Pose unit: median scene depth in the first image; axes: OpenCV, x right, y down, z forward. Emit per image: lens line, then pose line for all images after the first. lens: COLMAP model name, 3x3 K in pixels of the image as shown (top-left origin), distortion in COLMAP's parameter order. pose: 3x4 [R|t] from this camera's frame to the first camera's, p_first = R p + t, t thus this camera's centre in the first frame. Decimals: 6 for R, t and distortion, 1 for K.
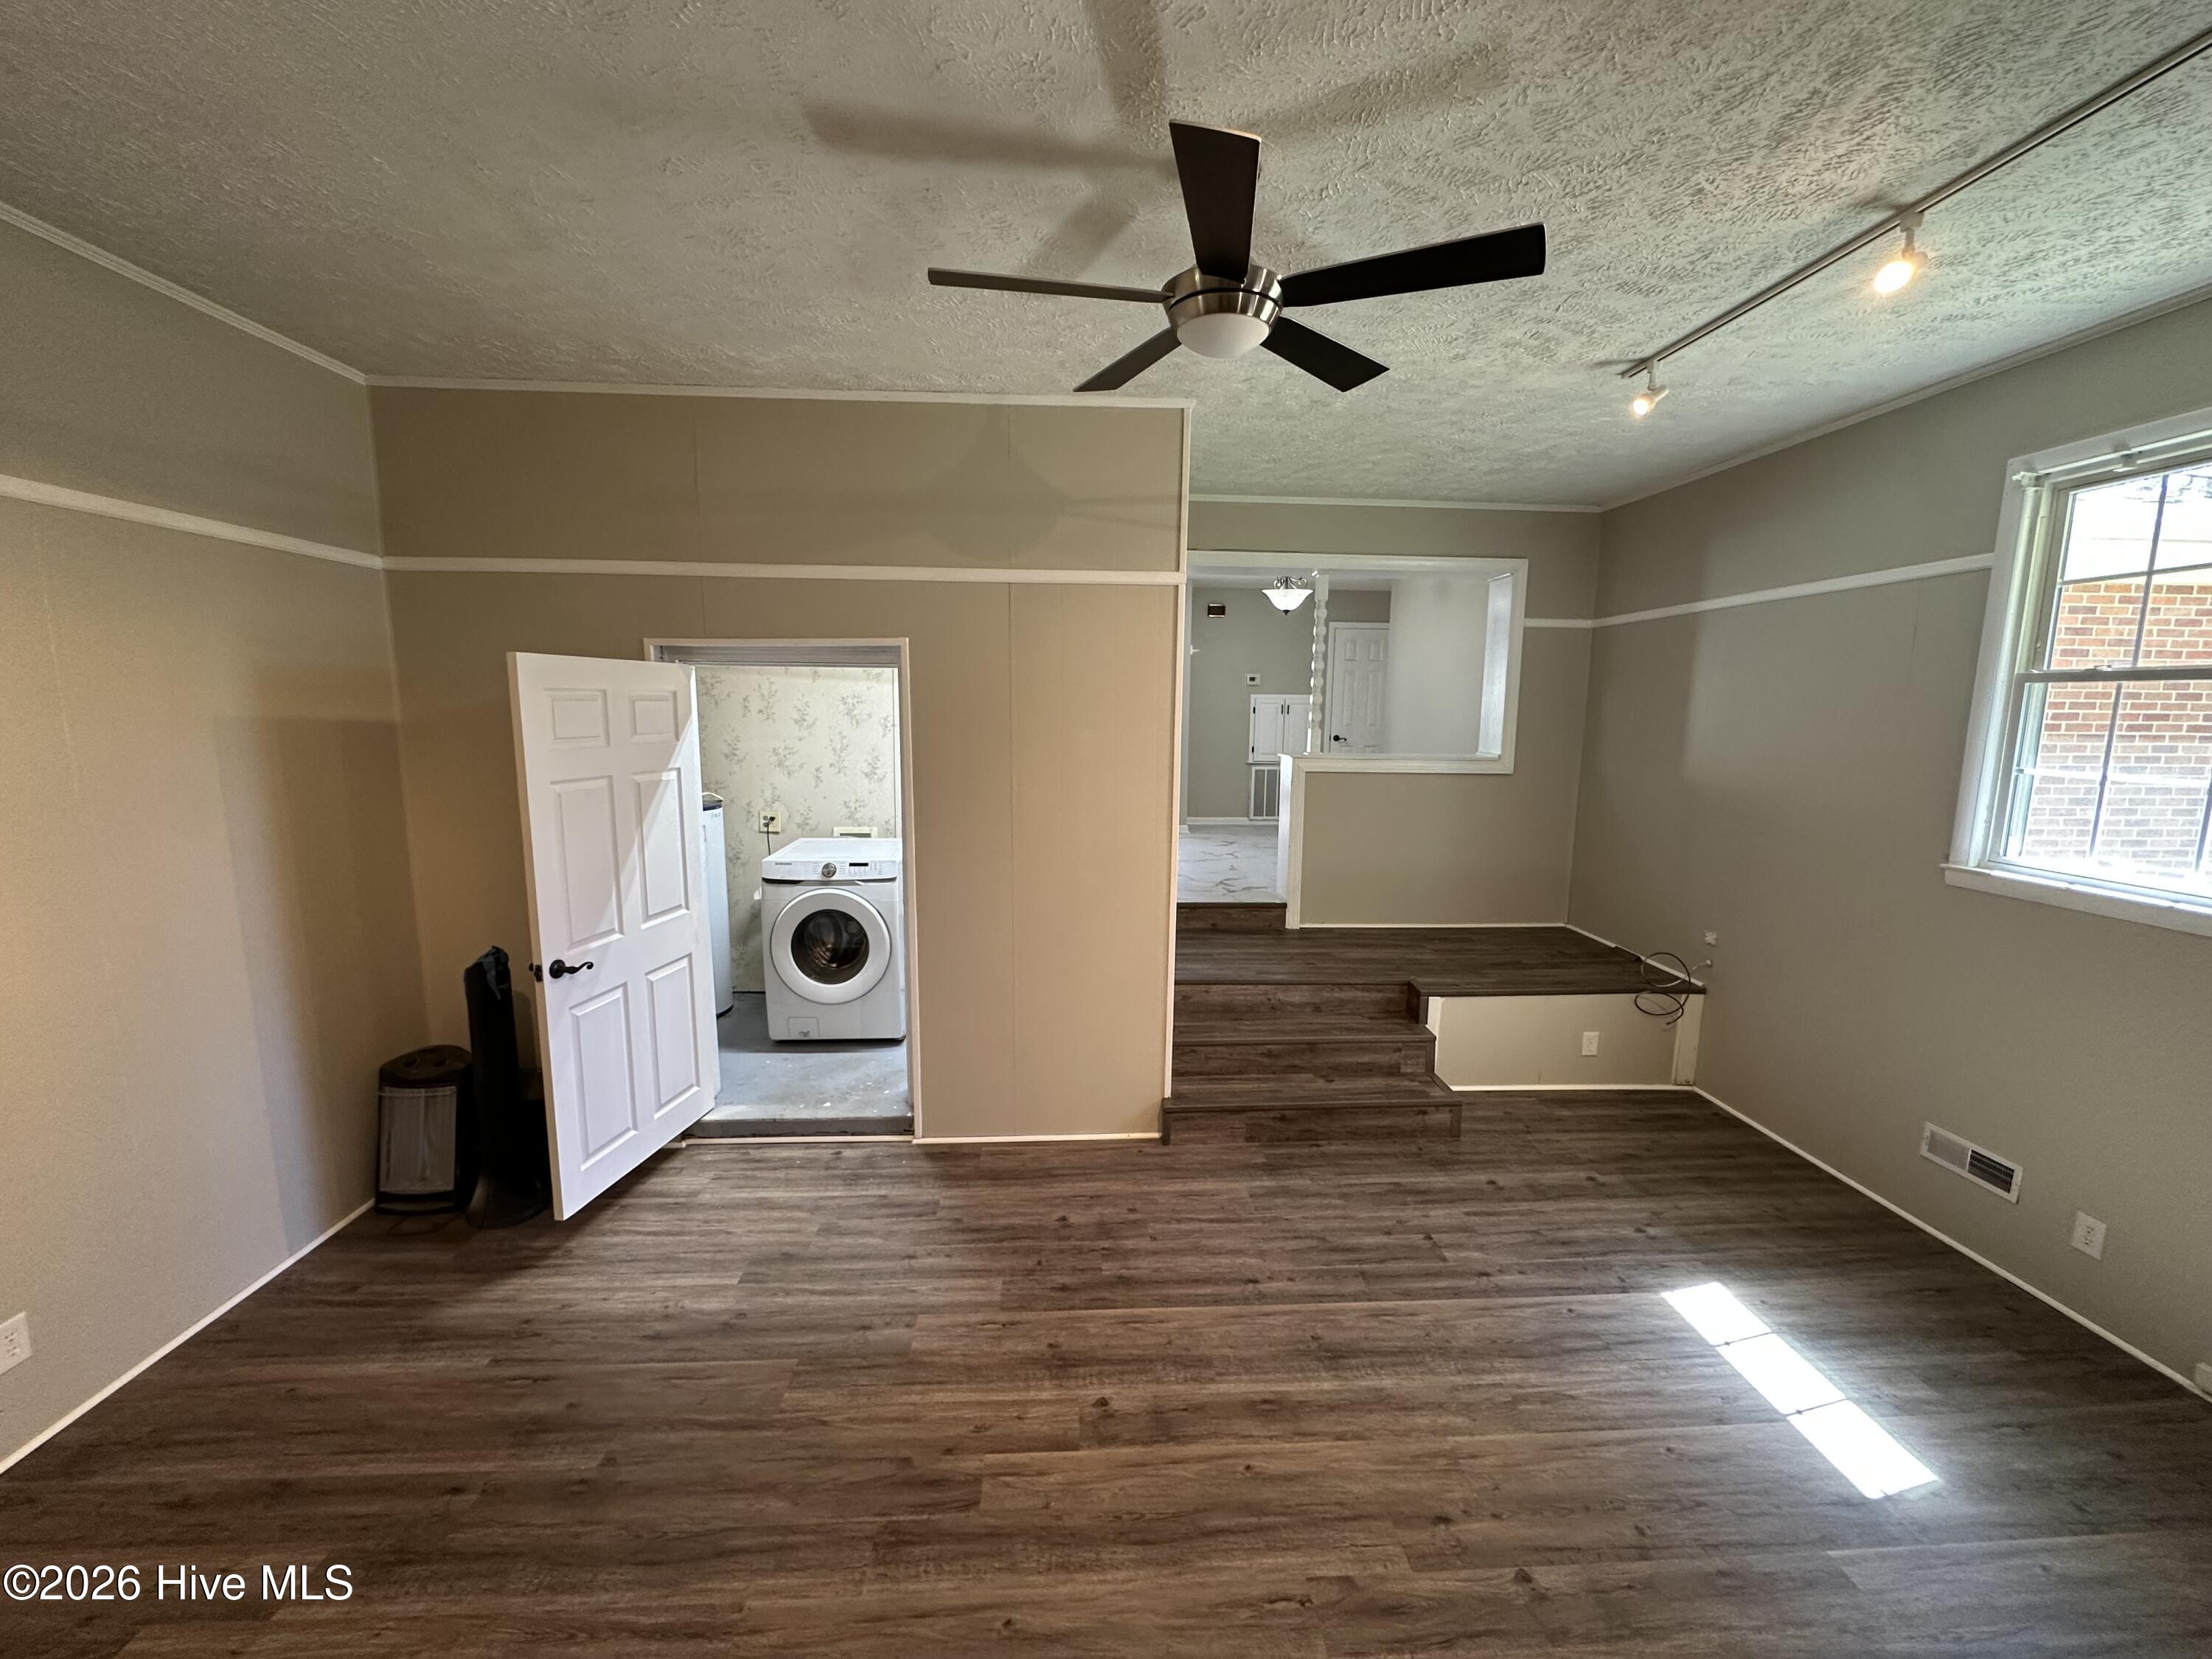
lens RADIAL K [[883.6, 0, 1108.0], [0, 883.6, 823.5], [0, 0, 1]] dist [-0.003110, 0.000088]
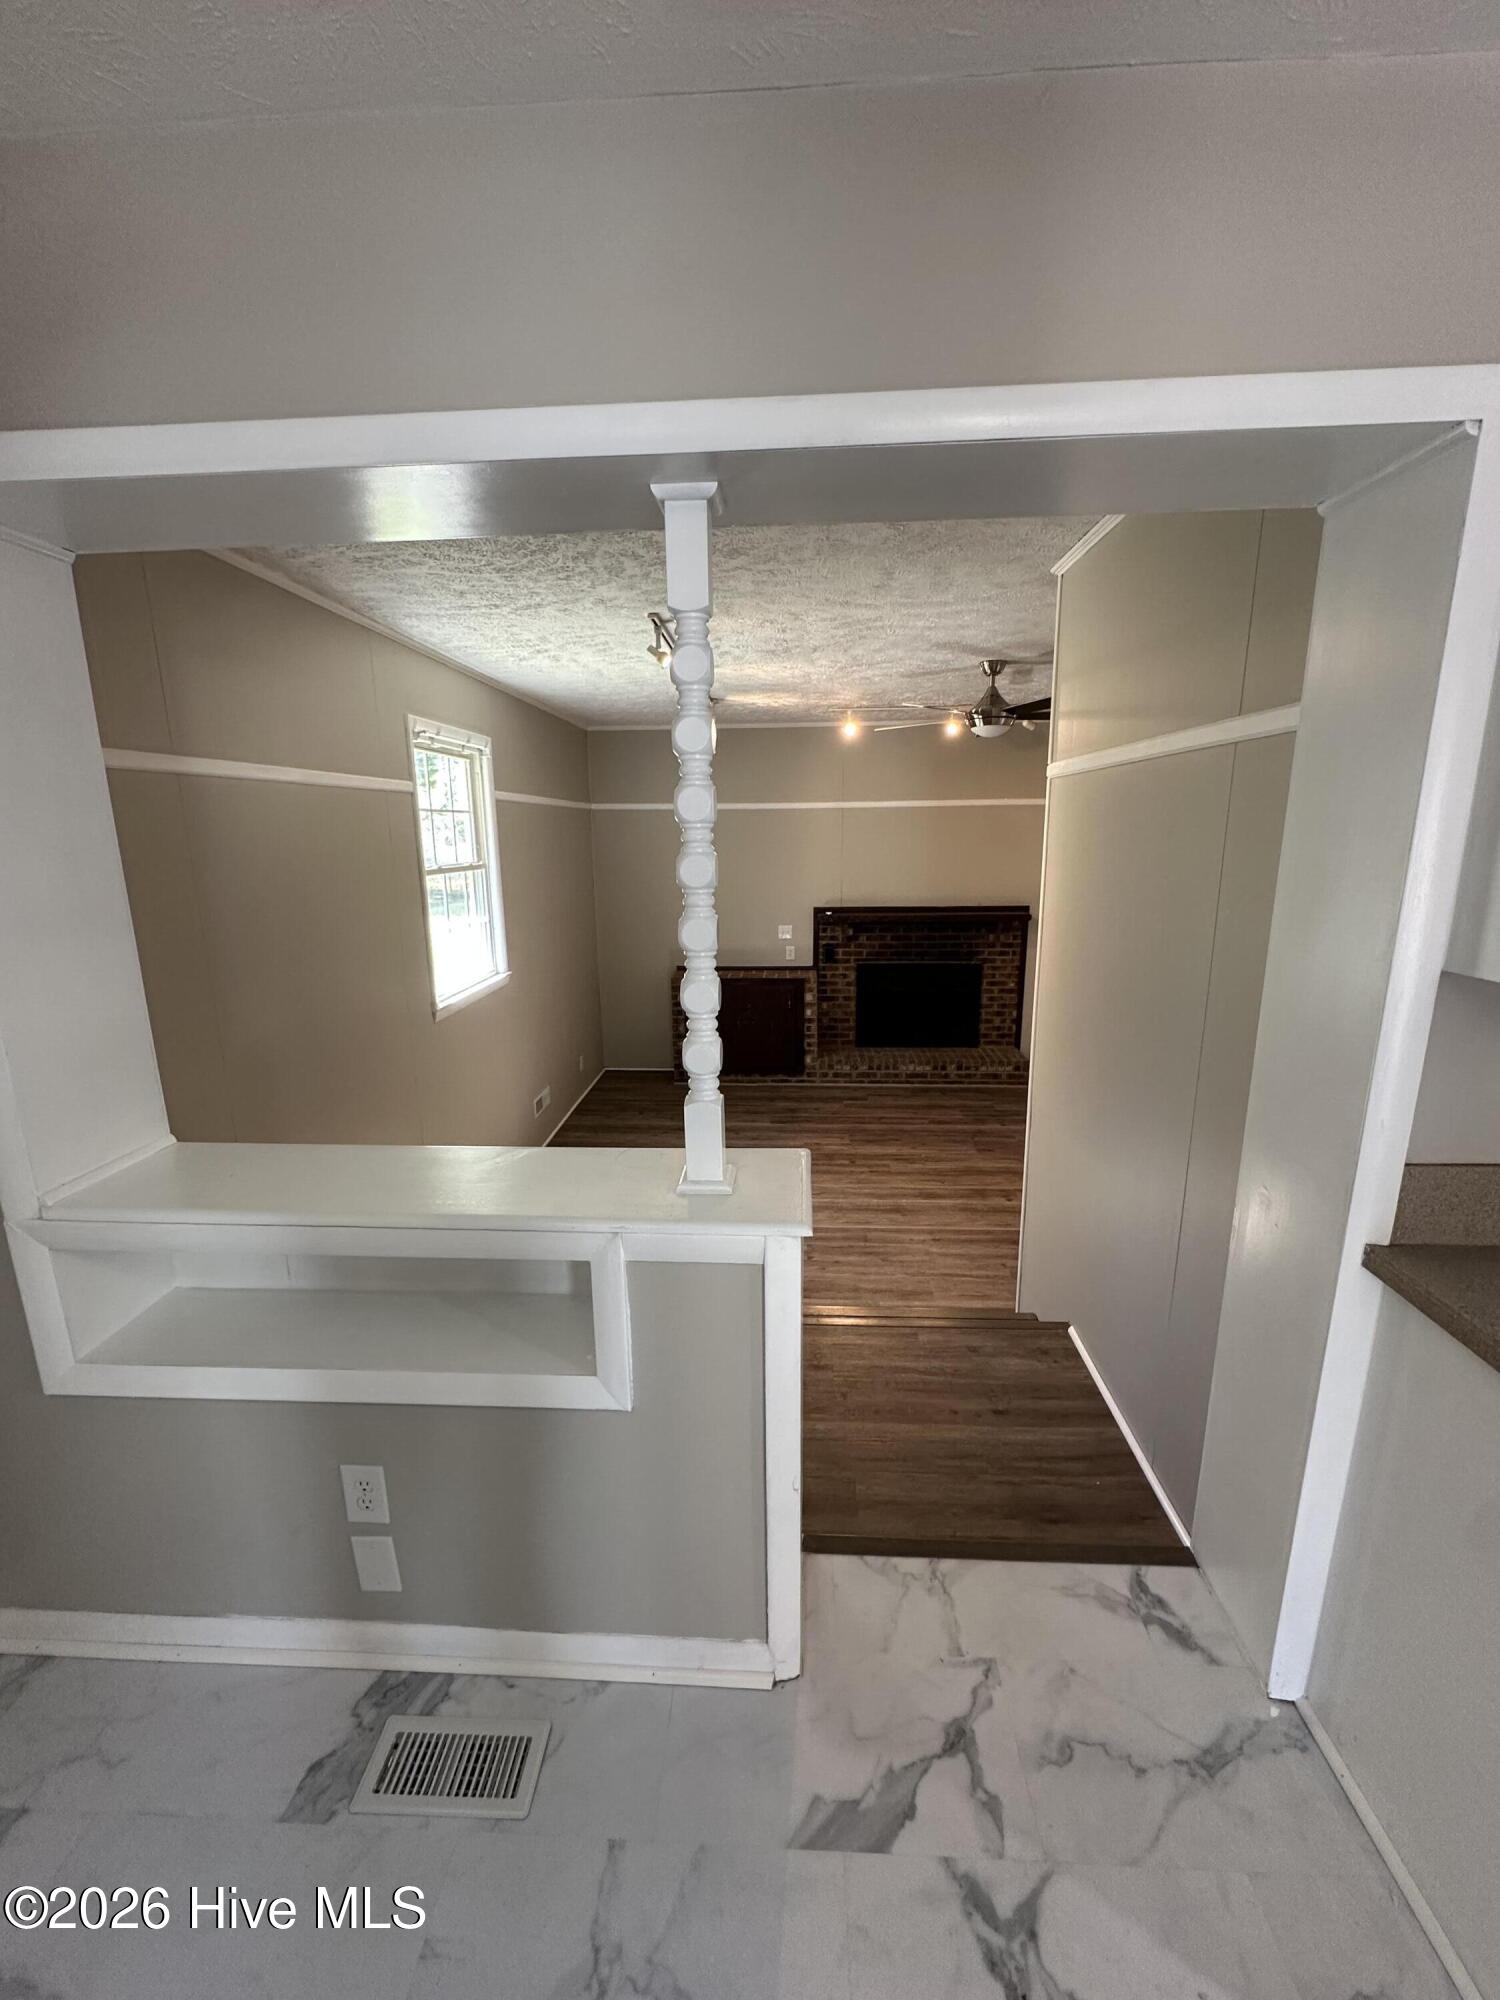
lens RADIAL K [[799.0, 0, 750.6], [0, 799.0, 998.6], [0, 0, 1]] dist [-0.003110, 0.000088]
pose [[-0.994035, -0.020375, 0.107143, 0.508789], [0.017196, 0.940826, 0.338454, -0.590291], [-0.107699, 0.338277, -0.934863, 3.247970]]
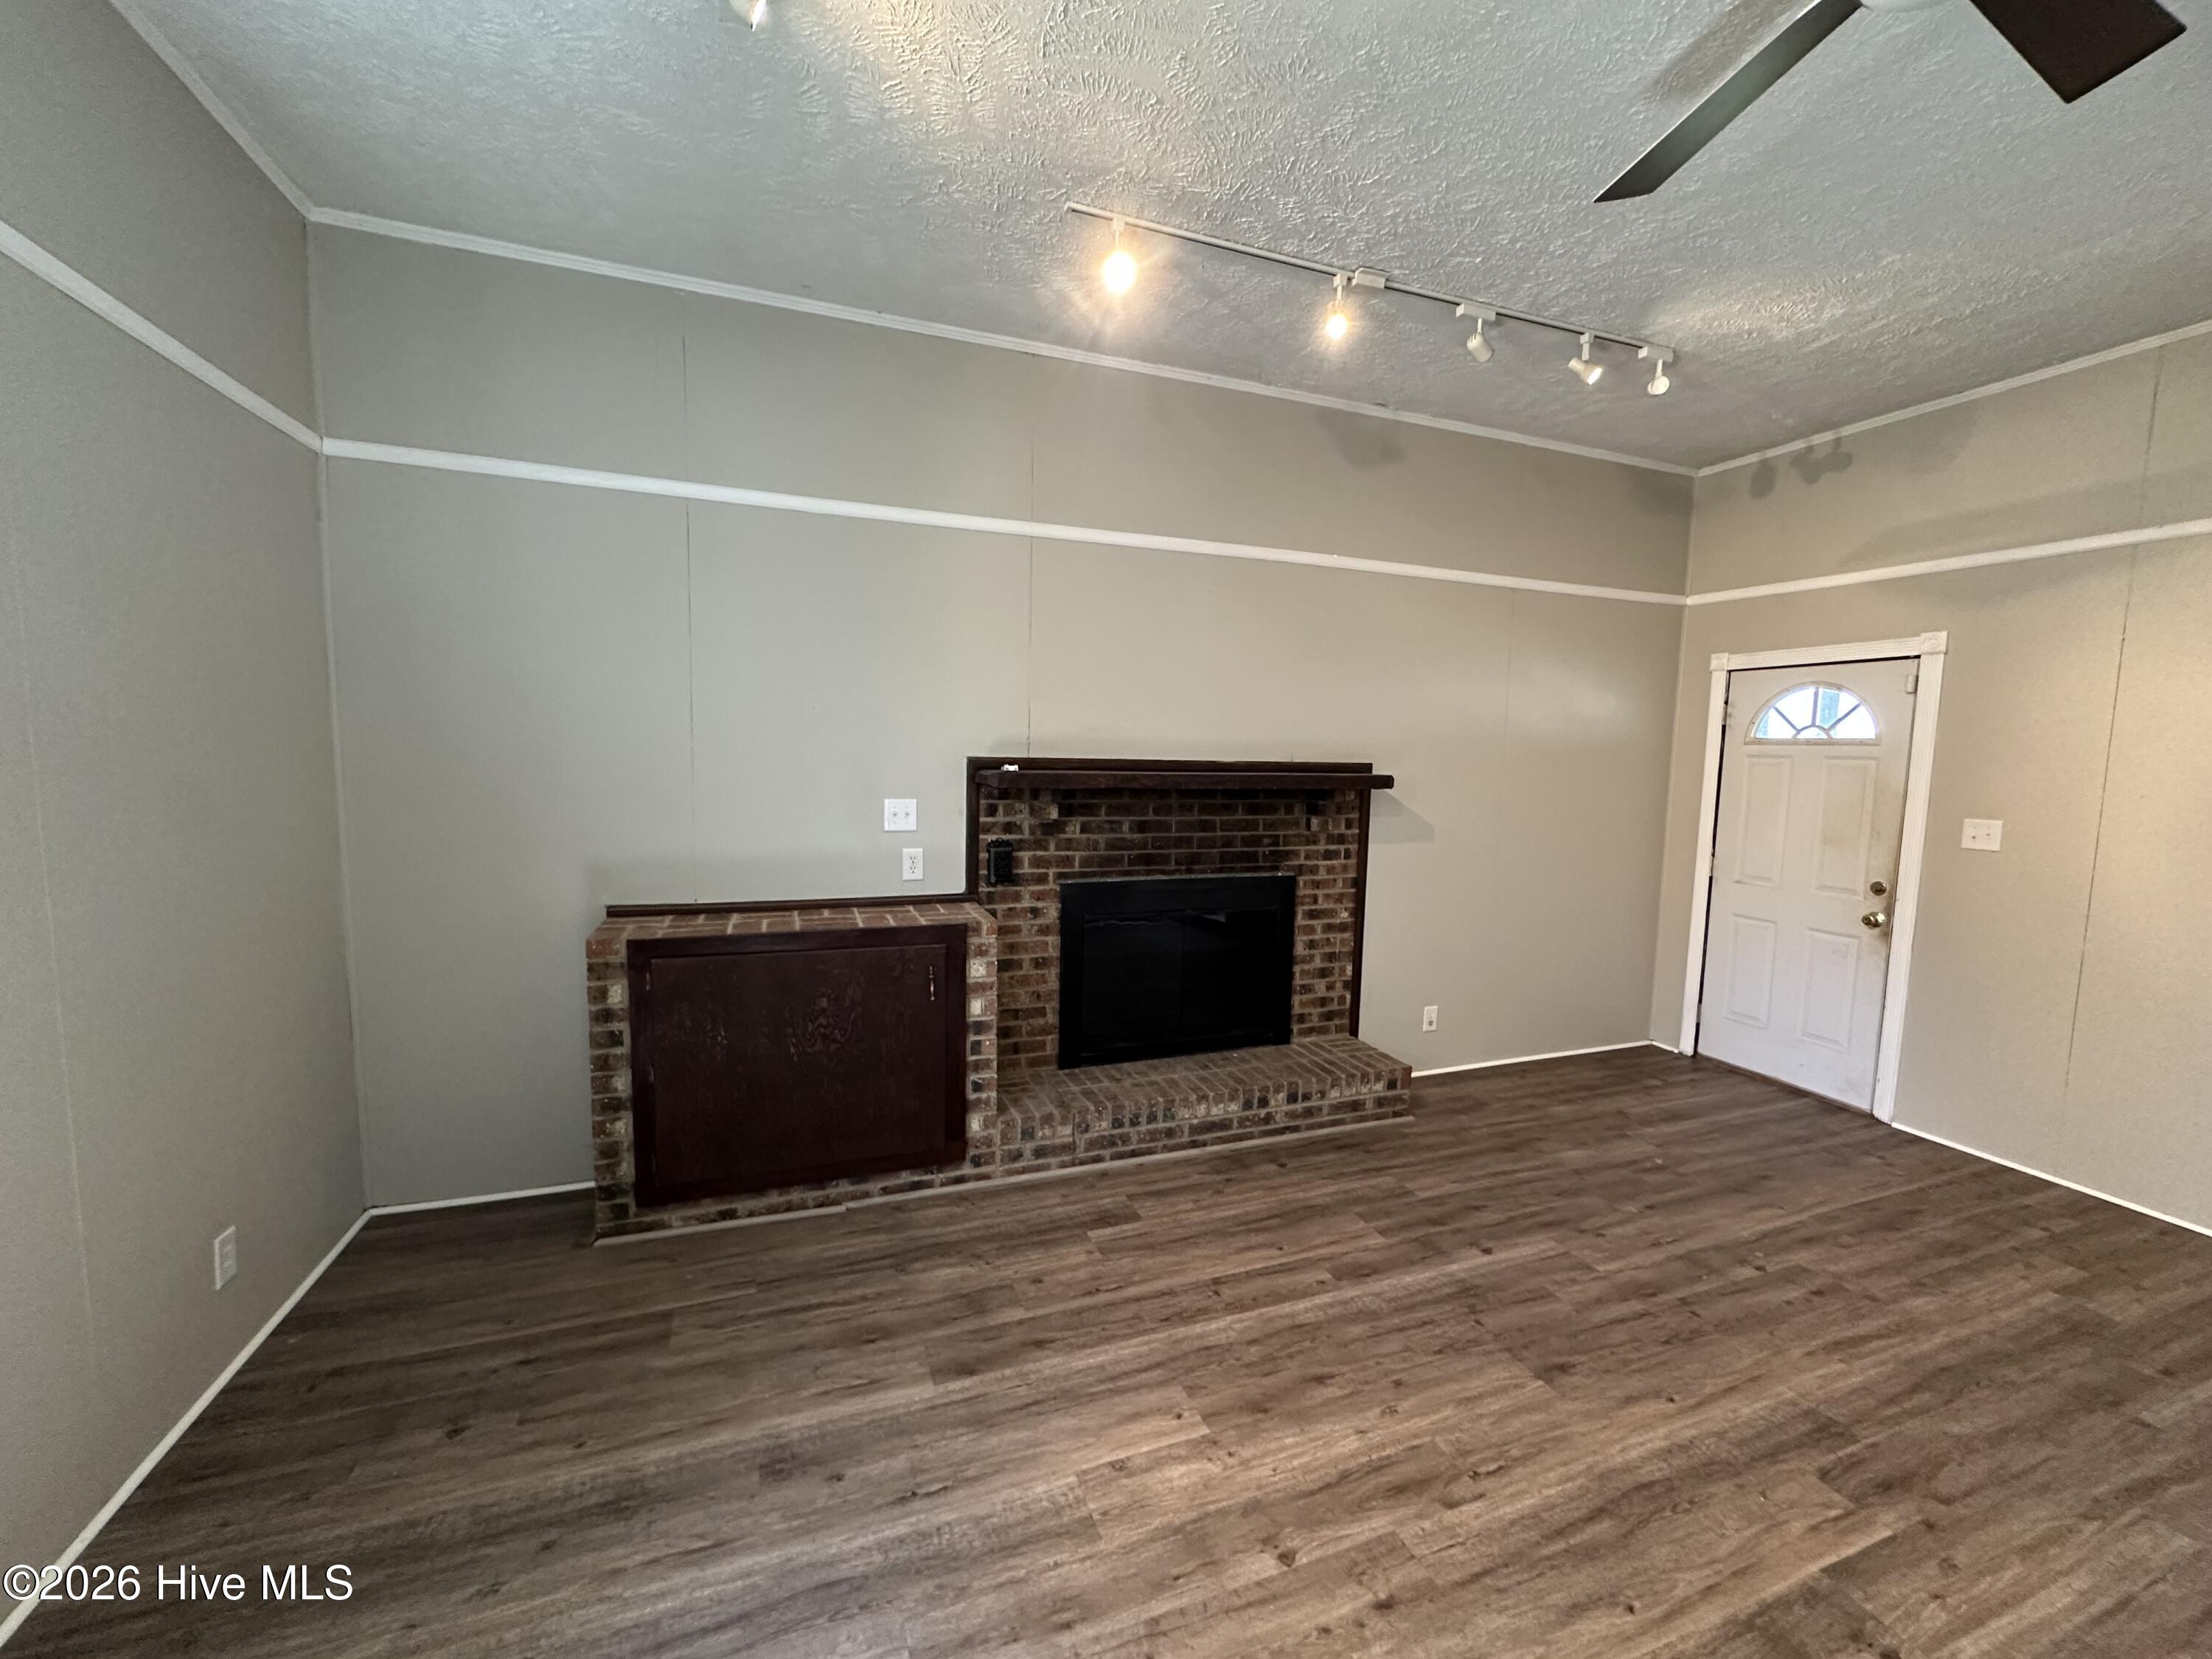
lens RADIAL K [[883.6, 0, 1109.4], [0, 883.6, 830.0], [0, 0, 1]] dist [-0.003110, 0.000088]
pose [[-0.952900, -0.000841, -0.303284, 0.861728], [-0.070296, 0.973376, 0.218168, -0.039214], [0.295026, 0.229212, -0.927589, 1.514634]]
